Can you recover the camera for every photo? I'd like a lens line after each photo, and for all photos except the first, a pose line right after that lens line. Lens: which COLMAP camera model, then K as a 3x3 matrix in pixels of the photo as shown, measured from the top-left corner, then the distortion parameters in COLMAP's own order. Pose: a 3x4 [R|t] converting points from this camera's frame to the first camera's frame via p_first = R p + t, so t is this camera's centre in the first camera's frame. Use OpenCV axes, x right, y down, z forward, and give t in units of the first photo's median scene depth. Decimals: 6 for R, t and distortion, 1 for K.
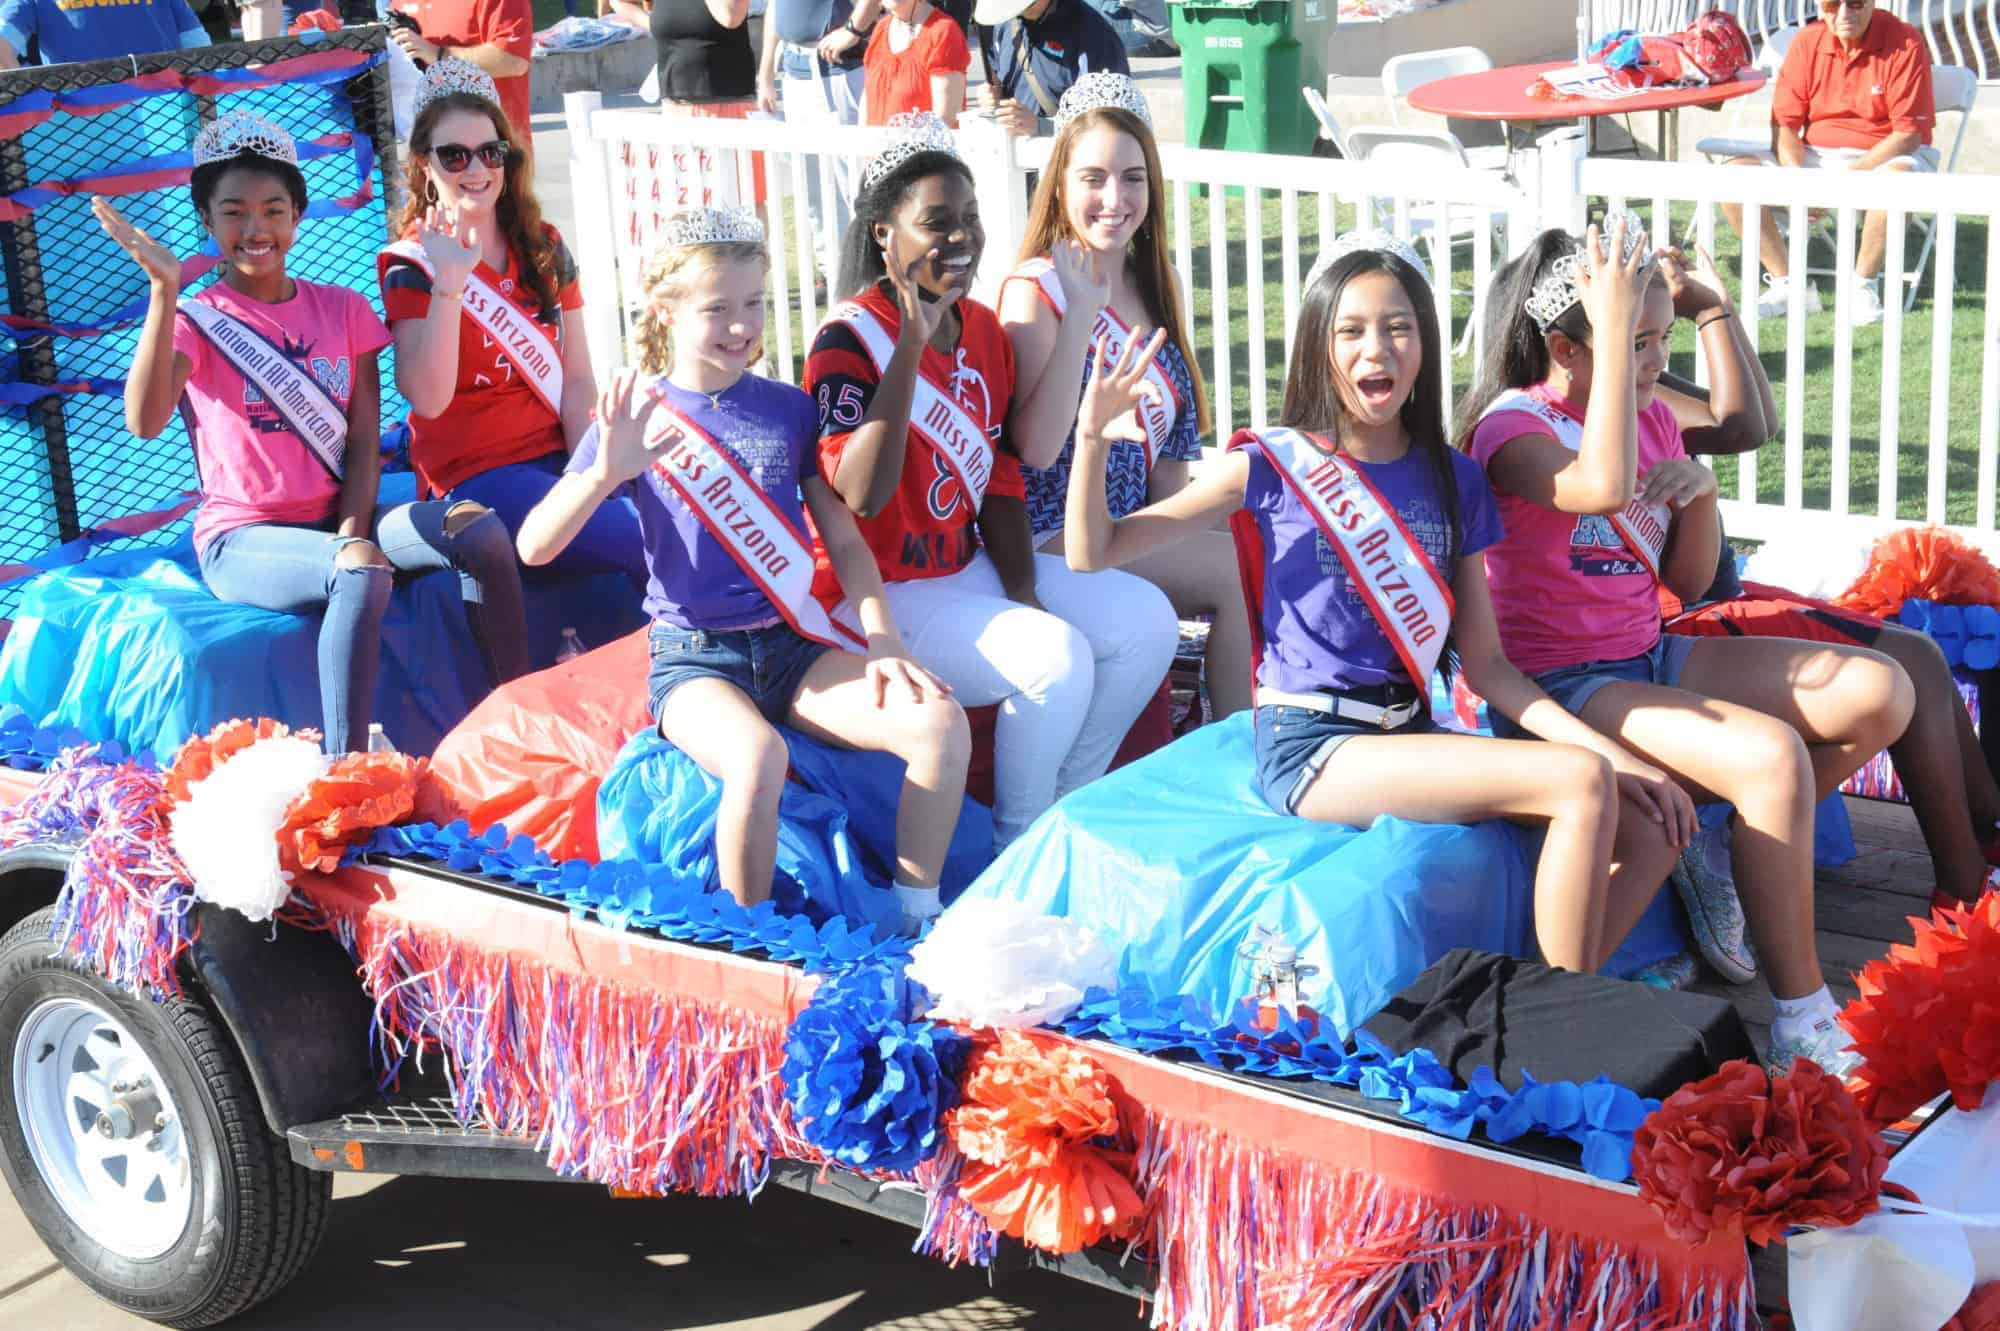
lens RADIAL K [[2920.1, 0, 945.9], [0, 2920.1, 640.0], [0, 0, 1]] dist [0.130183, 0.002620]
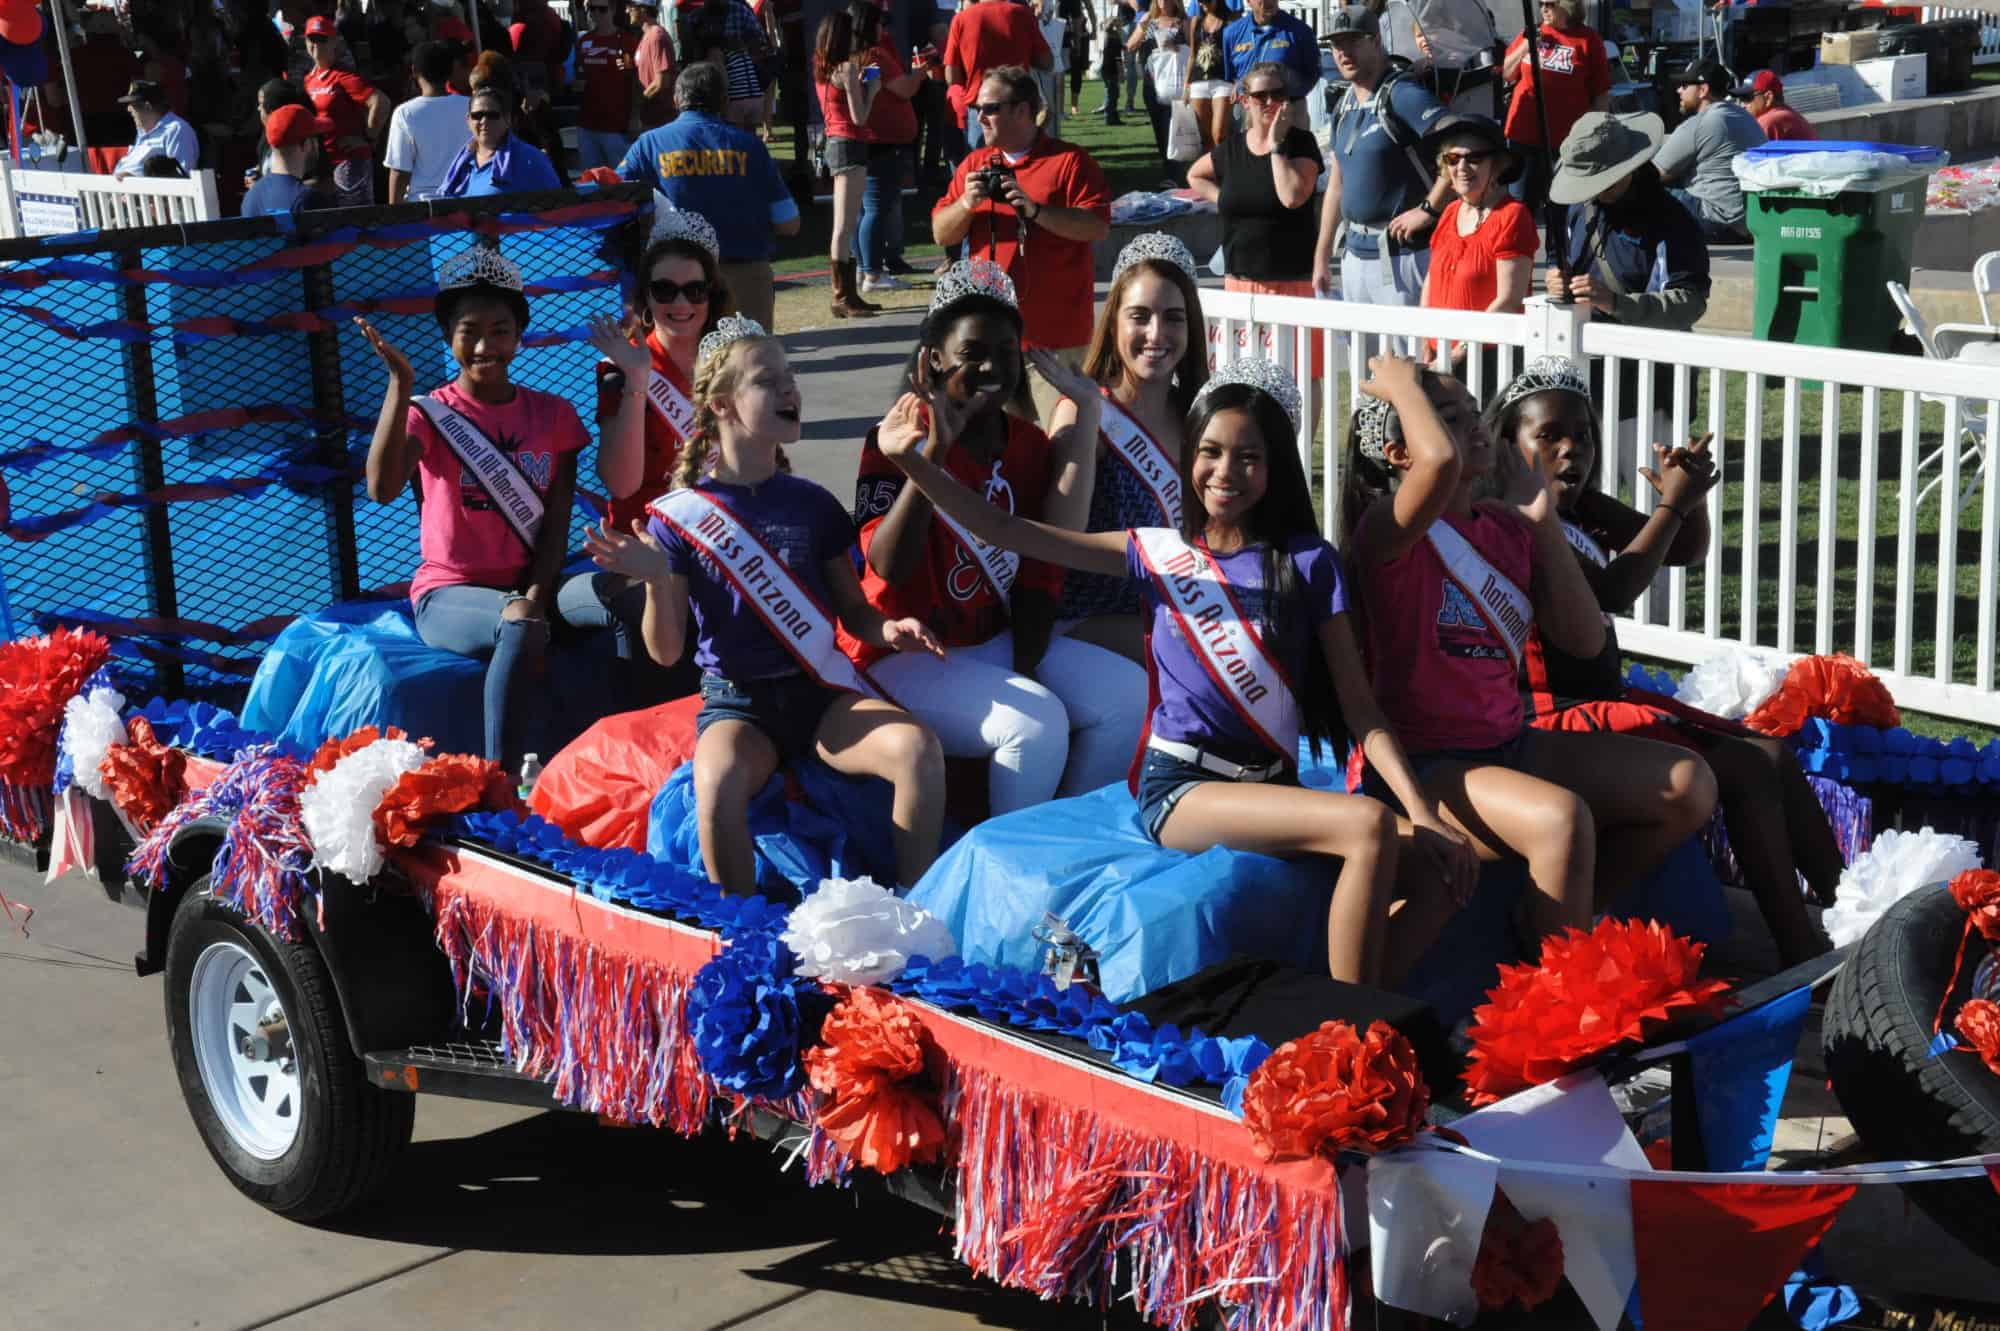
lens RADIAL K [[2957.6, 0, 1000.0], [0, 2957.6, 665.5], [0, 0, 1]] dist [0.117352, 0.074640]
pose [[0.981696, 0.056096, -0.182007, 0.254323], [-0.065581, 0.996763, -0.046515, 0.044318], [0.178808, 0.057600, 0.982196, -0.186270]]
